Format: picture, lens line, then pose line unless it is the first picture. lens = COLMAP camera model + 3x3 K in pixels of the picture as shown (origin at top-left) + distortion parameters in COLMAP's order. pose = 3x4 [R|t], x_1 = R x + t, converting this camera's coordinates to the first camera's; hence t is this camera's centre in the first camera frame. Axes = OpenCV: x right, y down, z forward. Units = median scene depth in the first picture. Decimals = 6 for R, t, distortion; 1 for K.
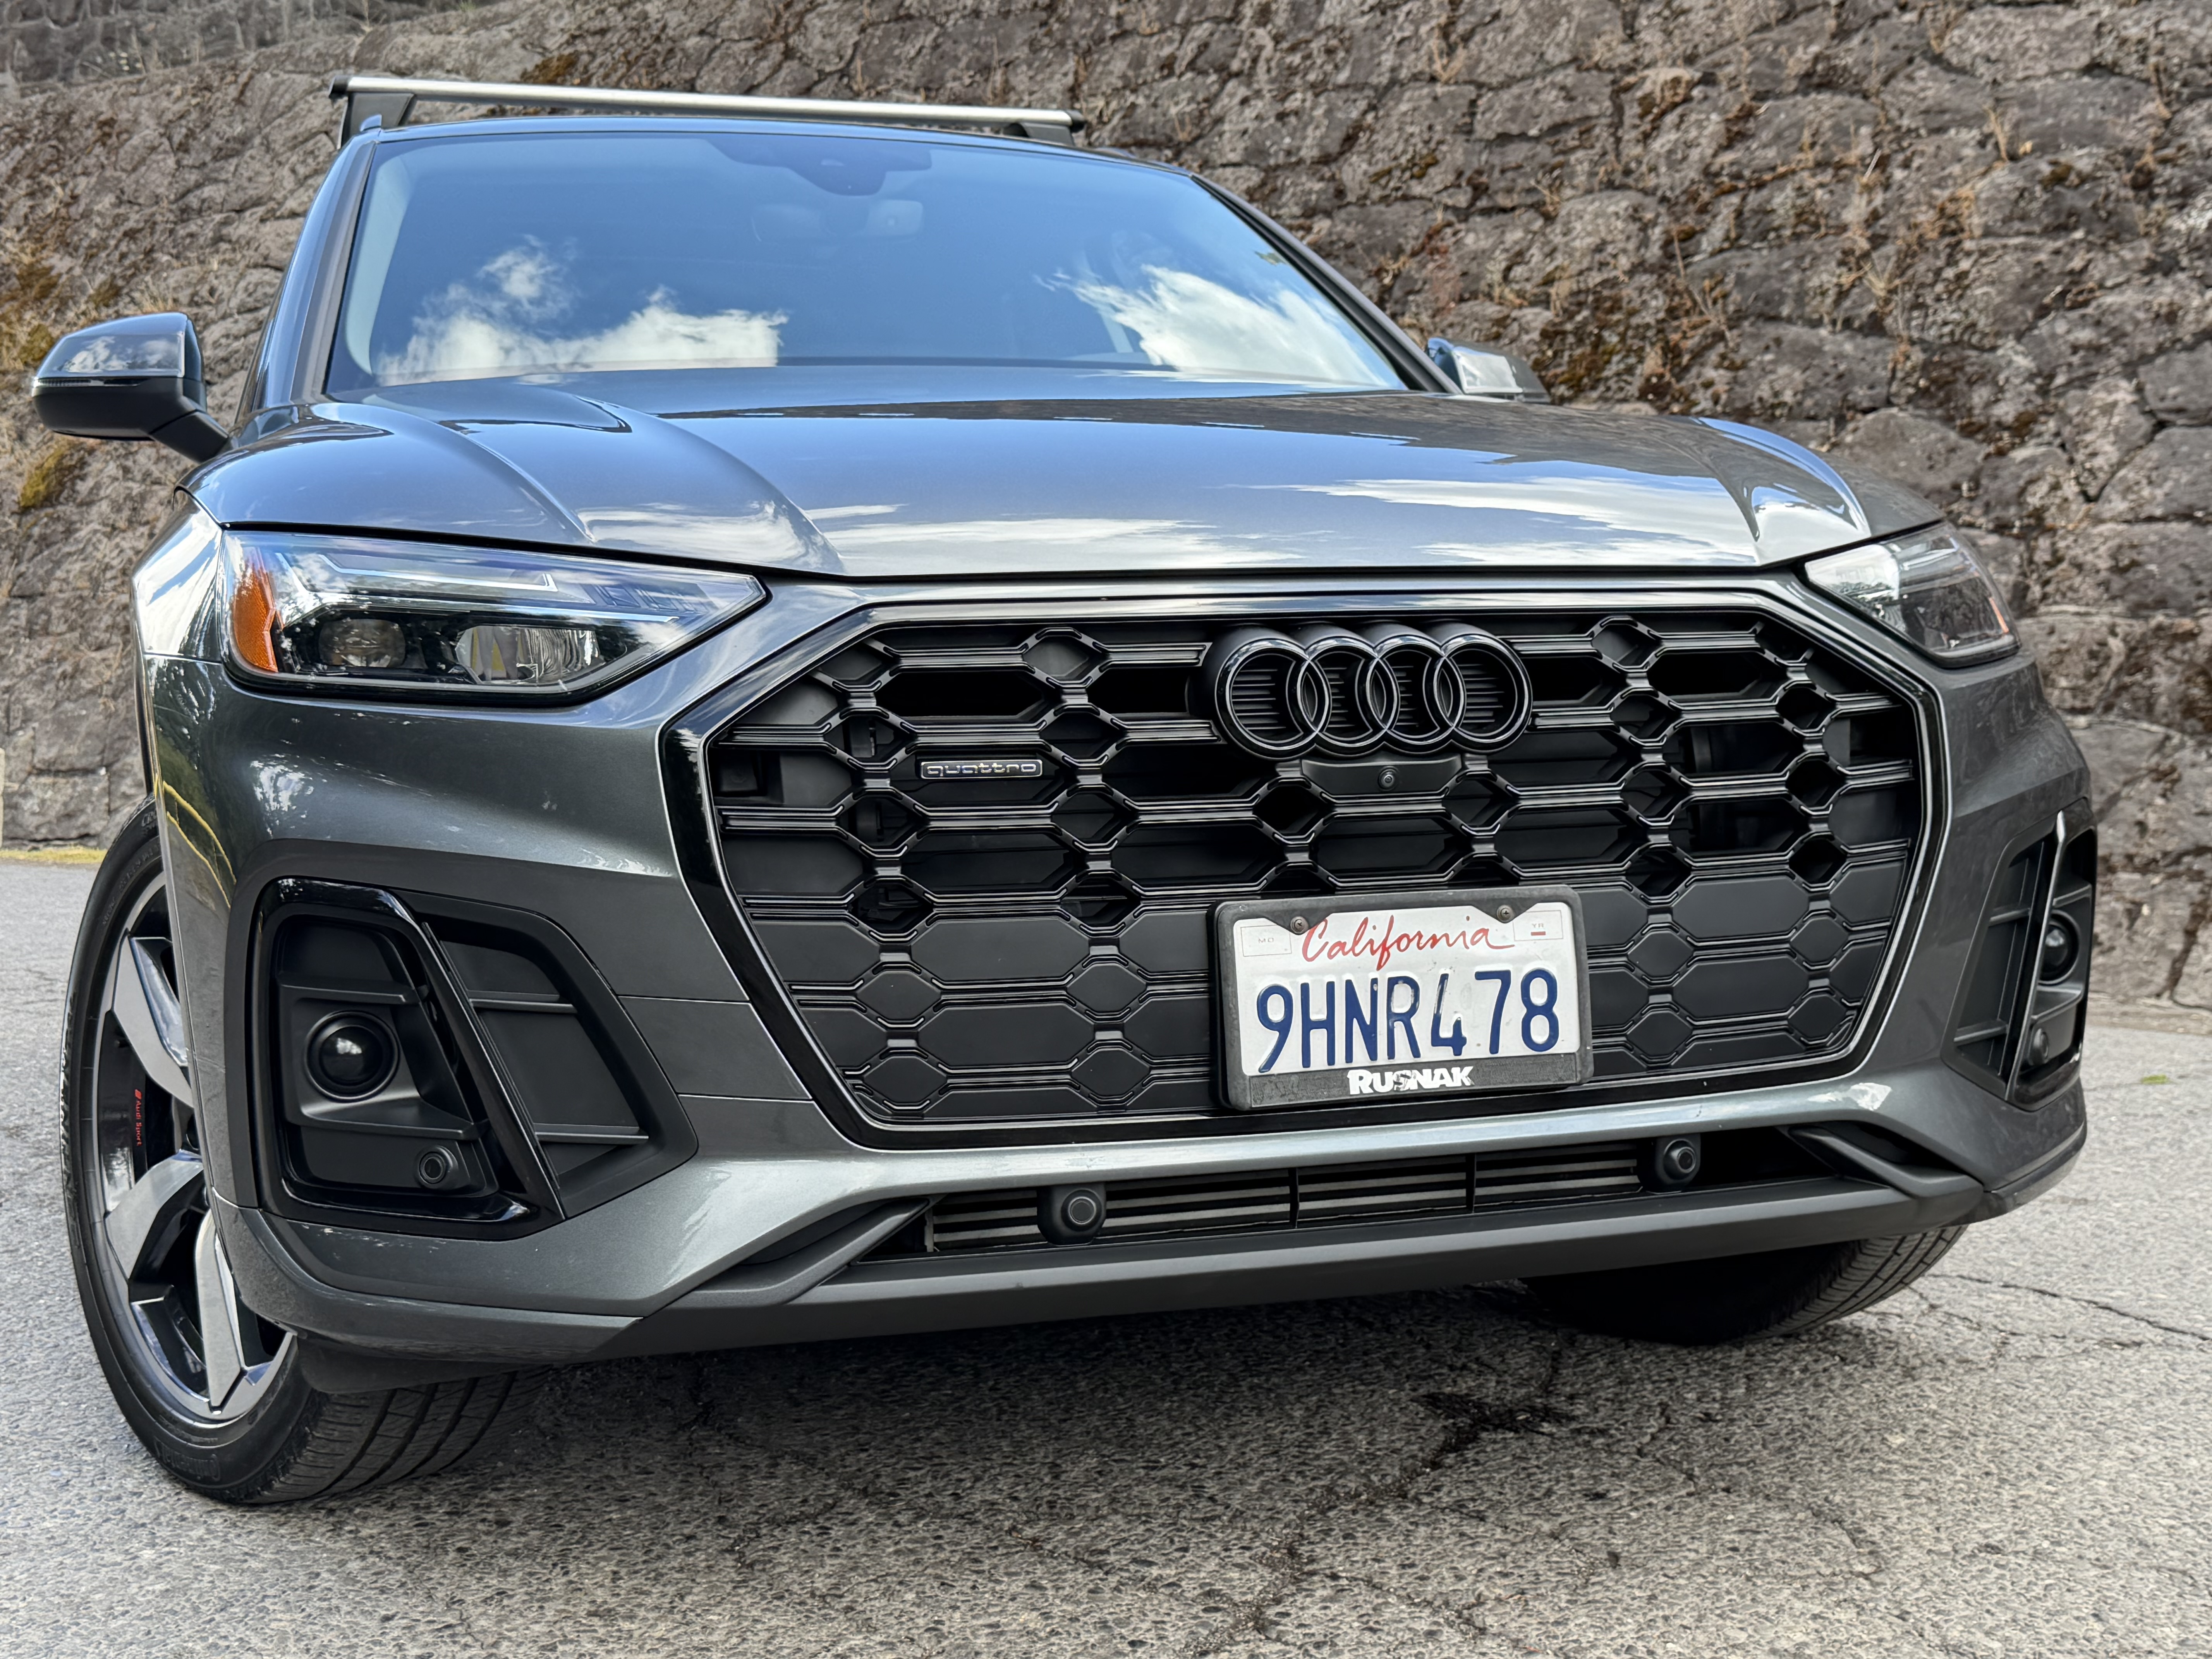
lens RADIAL K [[2756.3, 0, 1097.0], [0, 2756.3, 838.9], [0, 0, 1]] dist [0.207895, -0.524477]
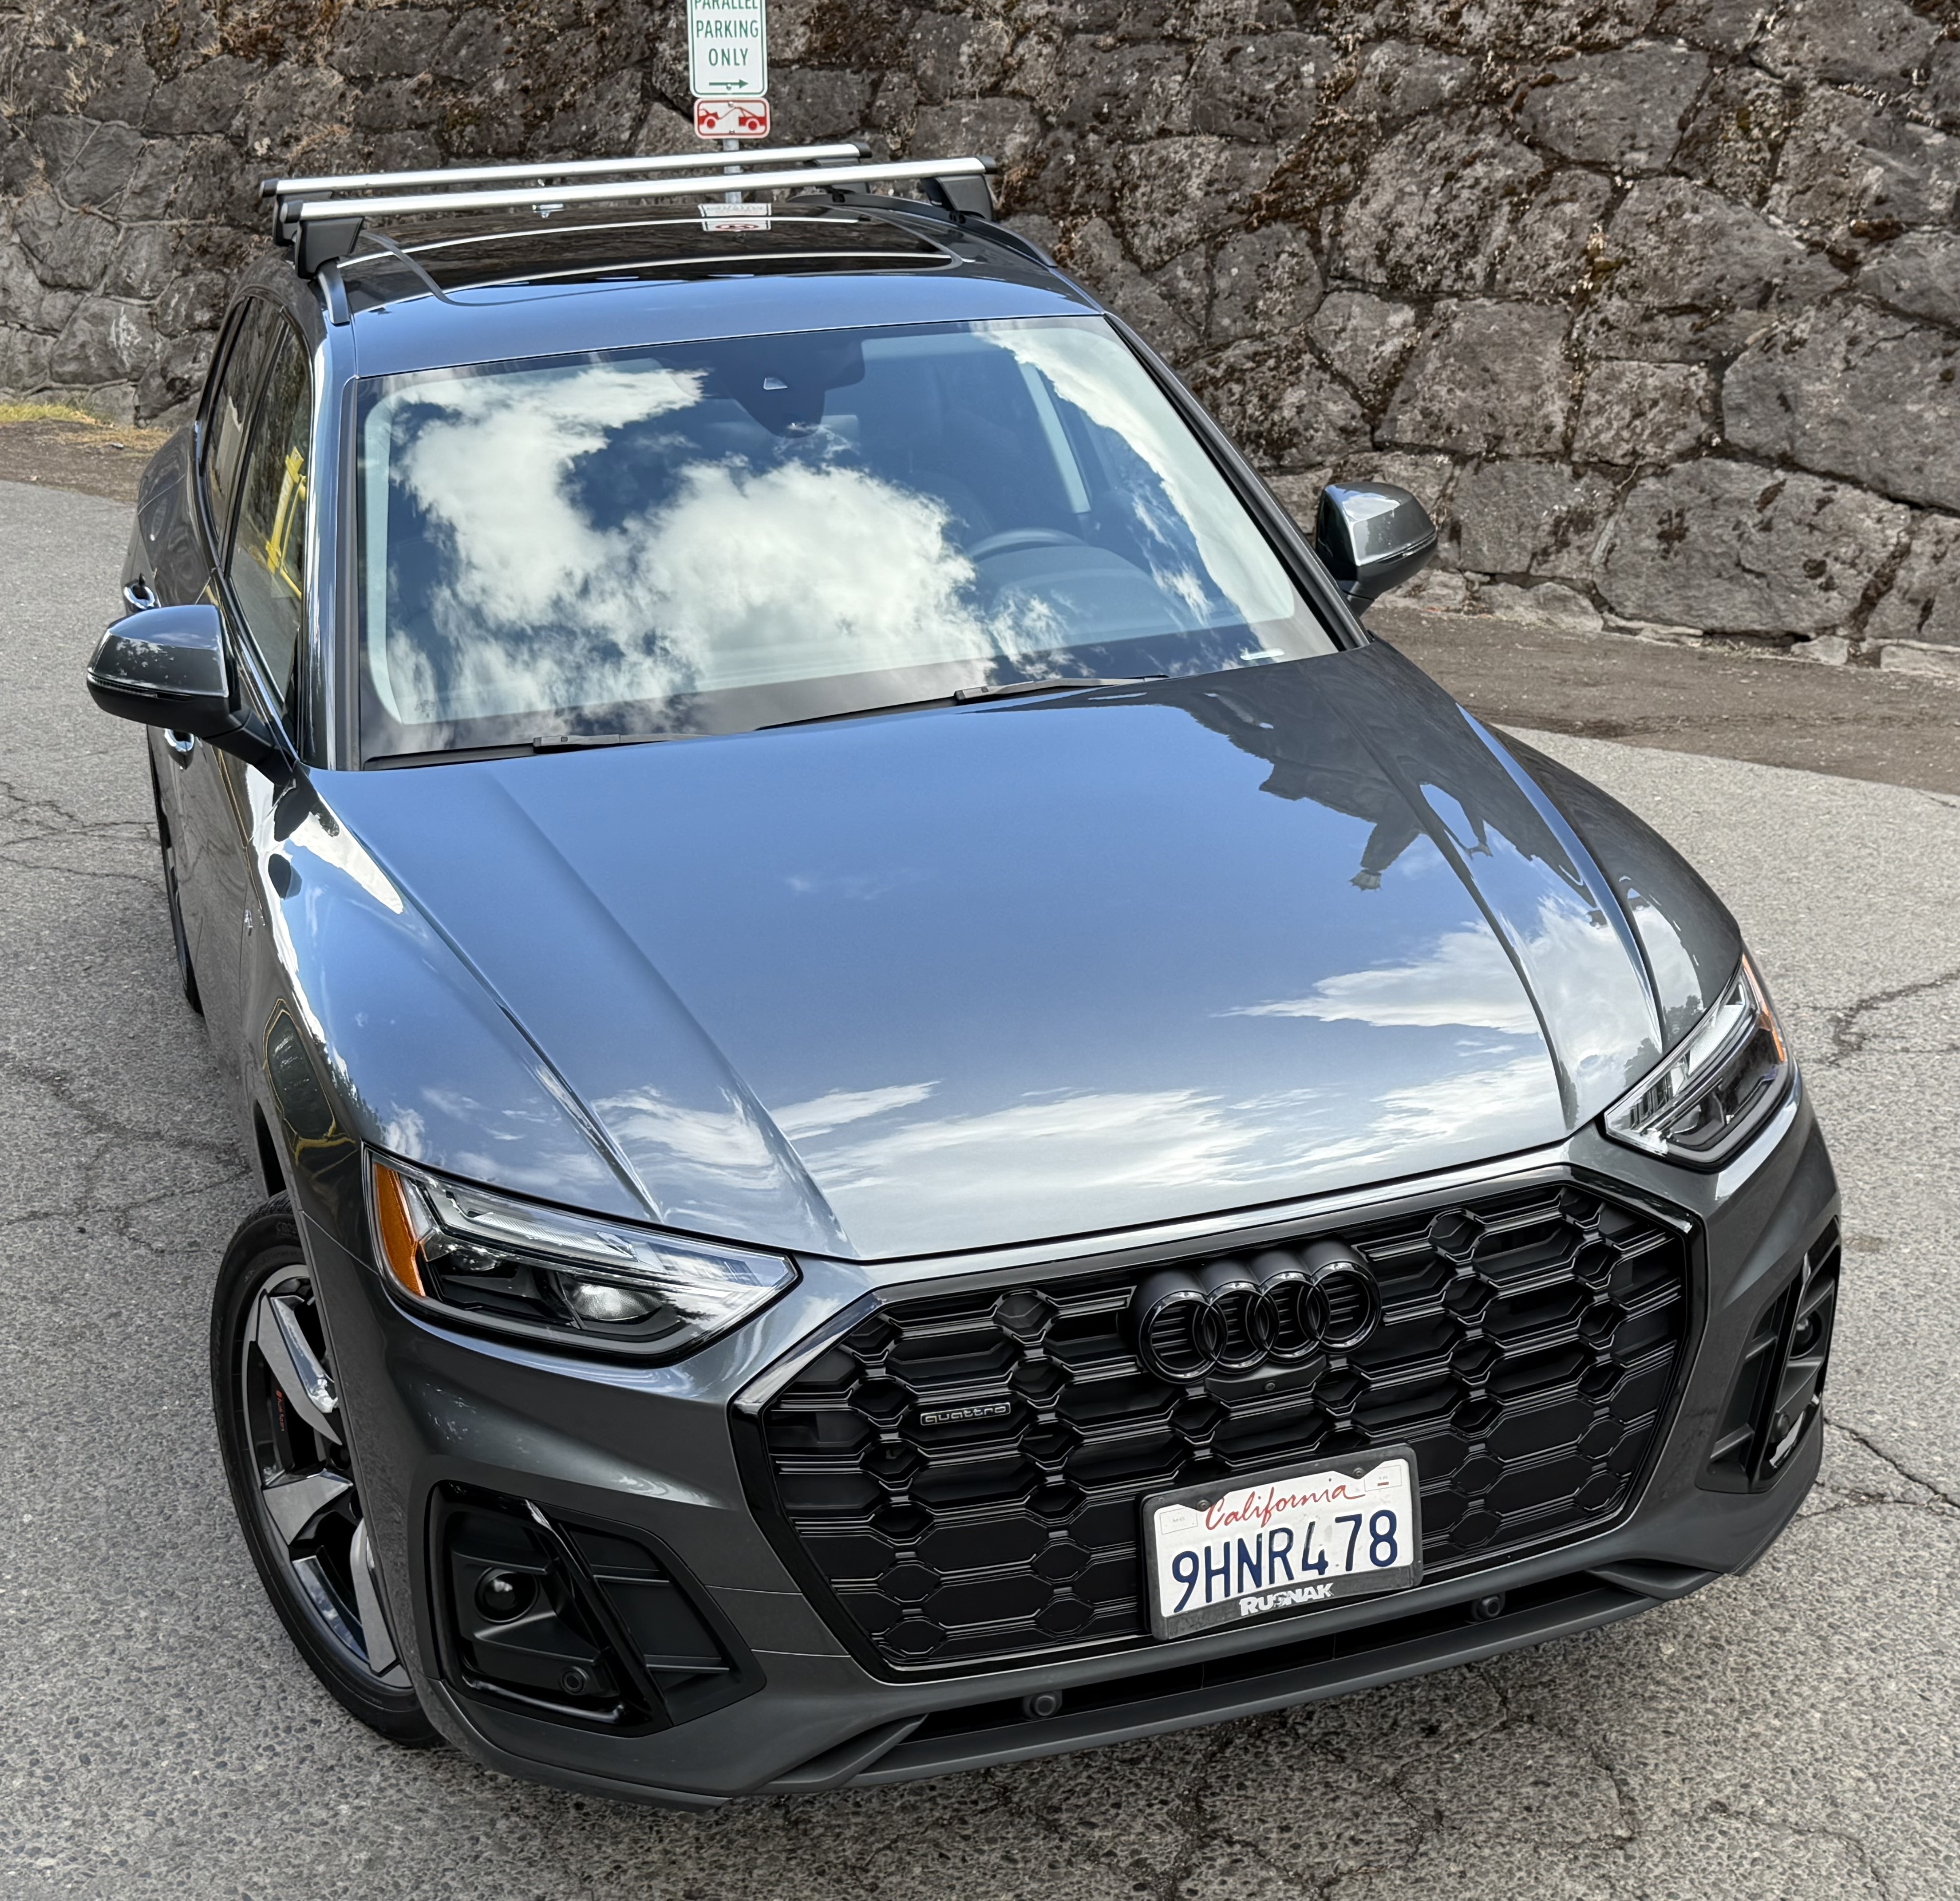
lens RADIAL K [[2966.1, 0, 961.1], [0, 2966.1, 948.7], [0, 0, 1]] dist [0.231599, -0.597570]
pose [[0.999741, -0.018877, -0.012740, -0.017923], [0.021620, 0.962513, 0.270374, -0.538221], [0.007159, -0.270579, 0.962671, -0.282336]]
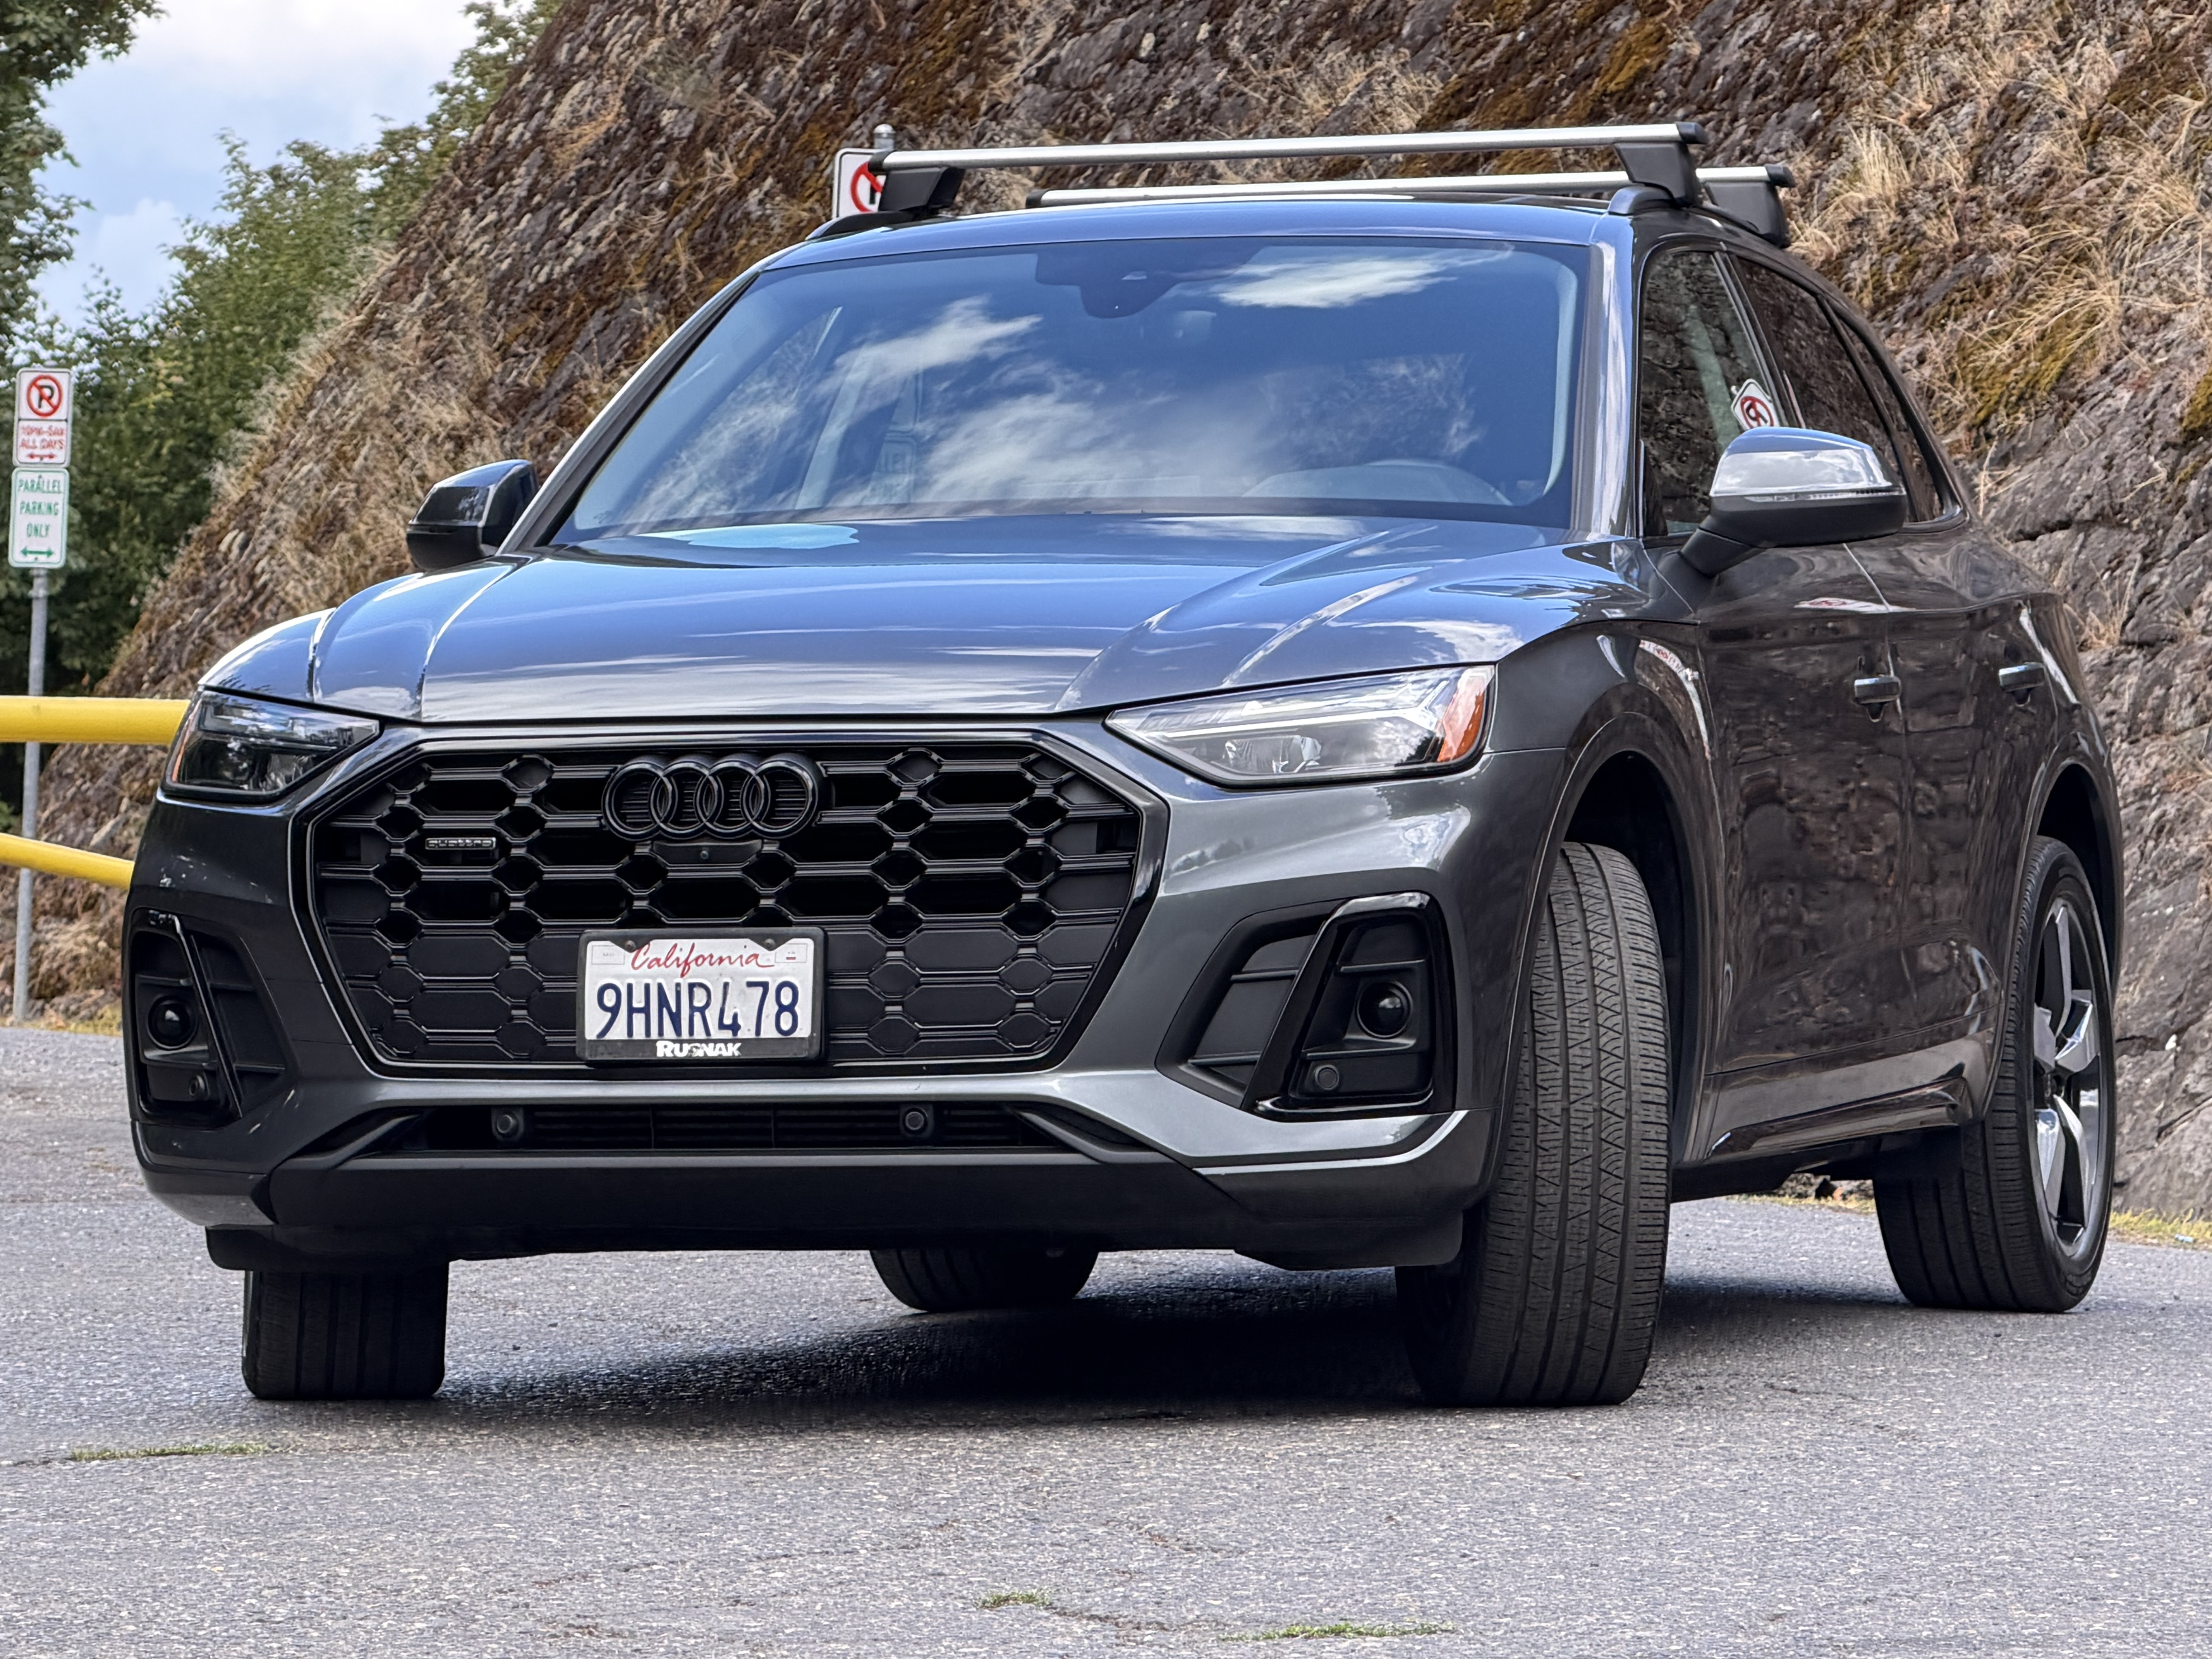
lens RADIAL K [[11152.6, 0, 1106.0], [0, 11152.6, 829.5], [0, 0, 1]] dist [-0.061495, -14.678590]
pose [[0.817545, 0.007611, -0.575815, 3.364934], [-0.043185, 0.997907, -0.048125, 0.220744], [0.574244, 0.064211, 0.816162, -3.423759]]
